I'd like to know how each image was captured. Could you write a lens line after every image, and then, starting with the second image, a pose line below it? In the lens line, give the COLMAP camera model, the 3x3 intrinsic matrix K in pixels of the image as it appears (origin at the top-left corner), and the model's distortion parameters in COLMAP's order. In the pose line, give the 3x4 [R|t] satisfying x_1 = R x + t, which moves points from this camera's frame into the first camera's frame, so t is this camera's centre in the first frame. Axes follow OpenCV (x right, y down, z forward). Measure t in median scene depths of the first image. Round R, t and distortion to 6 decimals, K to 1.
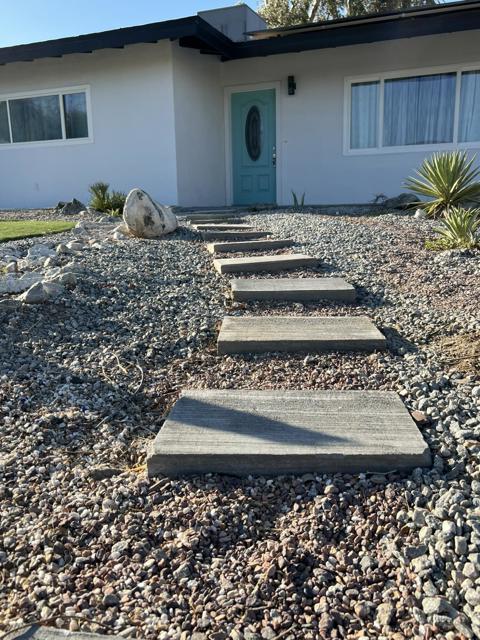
lens RADIAL K [[548.3, 0, 240.0], [0, 548.3, 320.0], [0, 0, 1]] dist [0.008003, -0.006482]
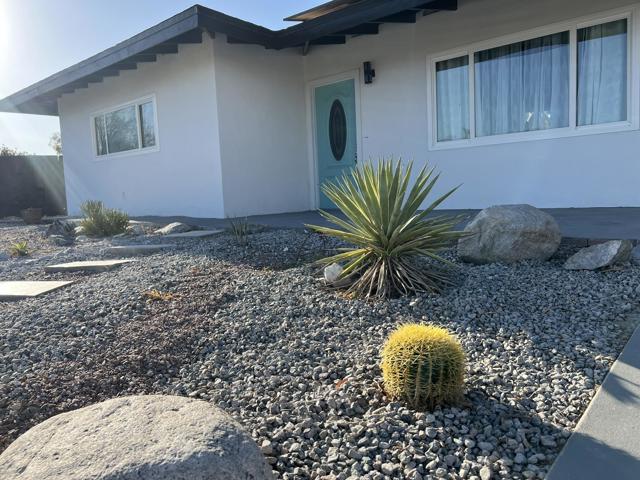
lens RADIAL K [[480.6, 0, 320.0], [0, 480.6, 240.0], [0, 0, 1]] dist [0.040153, -0.046178]
pose [[0.951249, 0.005870, -0.308369, 1.120698], [-0.032891, 0.996048, -0.082499, -0.461546], [0.306667, 0.088620, 0.947683, 1.281228]]
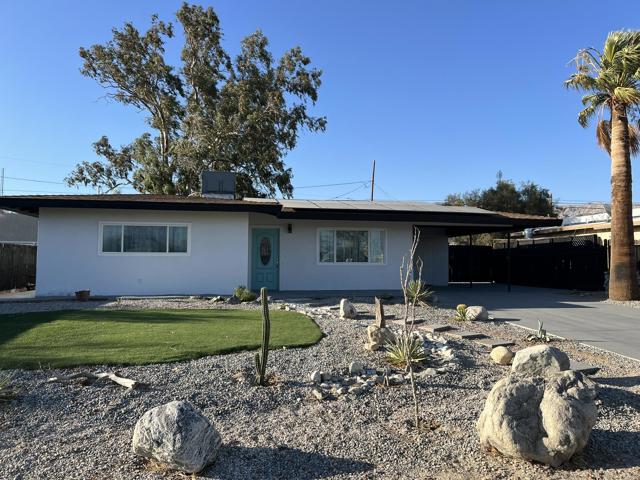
lens RADIAL K [[480.6, 0, 320.0], [0, 480.6, 240.0], [0, 0, 1]] dist [0.040153, -0.046178]
pose [[0.839494, 0.046704, 0.541358, -3.091754], [0.089268, 0.970908, -0.222191, -0.072888], [-0.535987, 0.234854, 0.810902, -1.625277]]
